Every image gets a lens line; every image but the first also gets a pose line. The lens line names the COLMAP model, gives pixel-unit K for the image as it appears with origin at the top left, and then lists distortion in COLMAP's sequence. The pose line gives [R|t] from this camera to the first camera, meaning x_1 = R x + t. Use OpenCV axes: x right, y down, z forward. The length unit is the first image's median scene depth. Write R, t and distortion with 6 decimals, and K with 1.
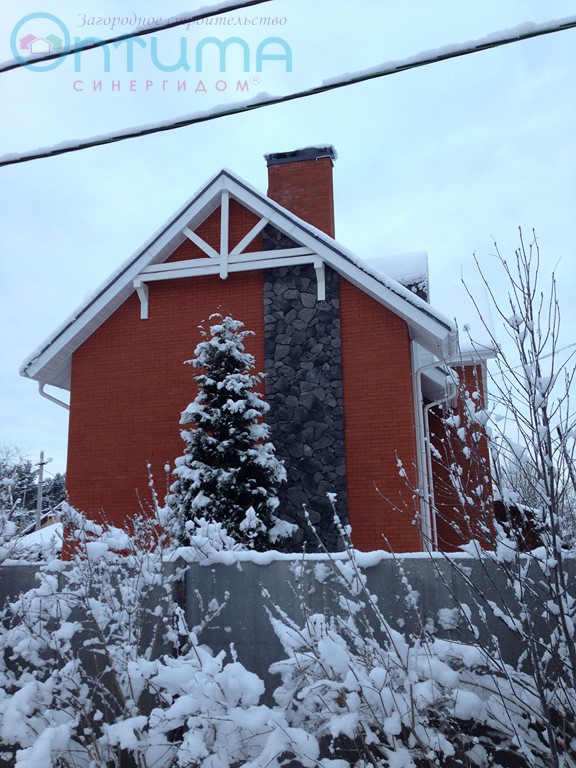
lens RADIAL K [[696.6, 0, 288.0], [0, 696.6, 384.0], [0, 0, 1]] dist [0.117249, -0.170144]
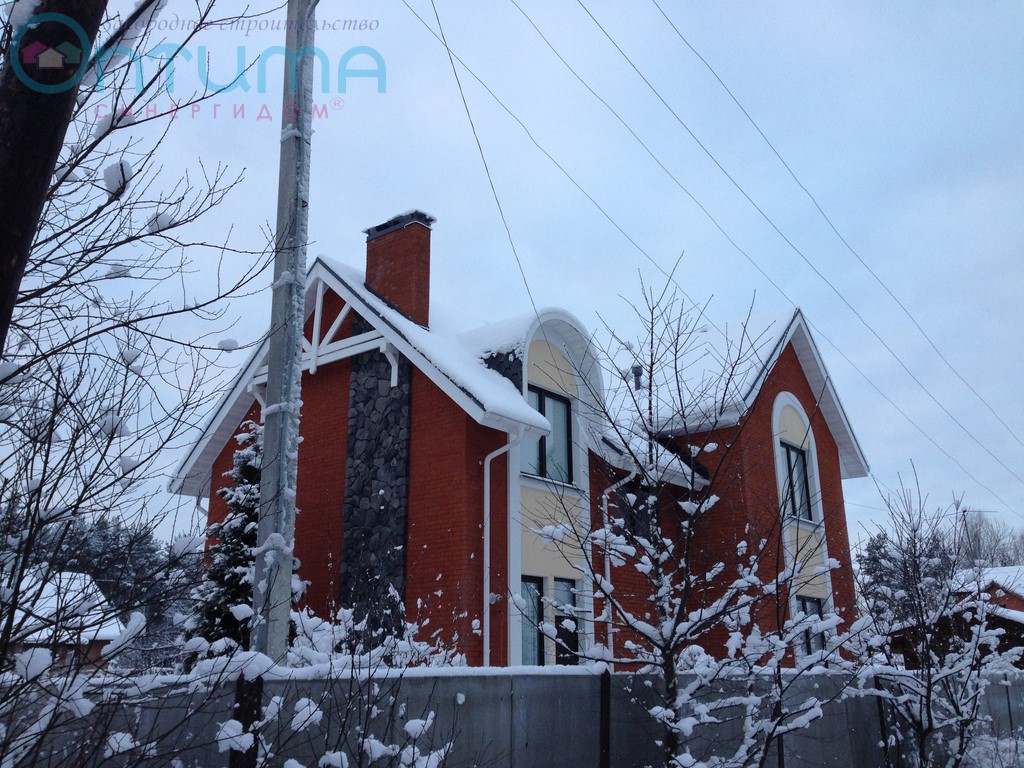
lens RADIAL K [[928.8, 0, 511.7], [0, 928.8, 376.9], [0, 0, 1]] dist [0.117249, -0.170144]
pose [[0.898017, -0.115044, -0.424652, 0.685121], [0.085552, 0.992444, -0.087949, -0.015004], [0.431562, 0.042650, 0.901074, -0.004327]]
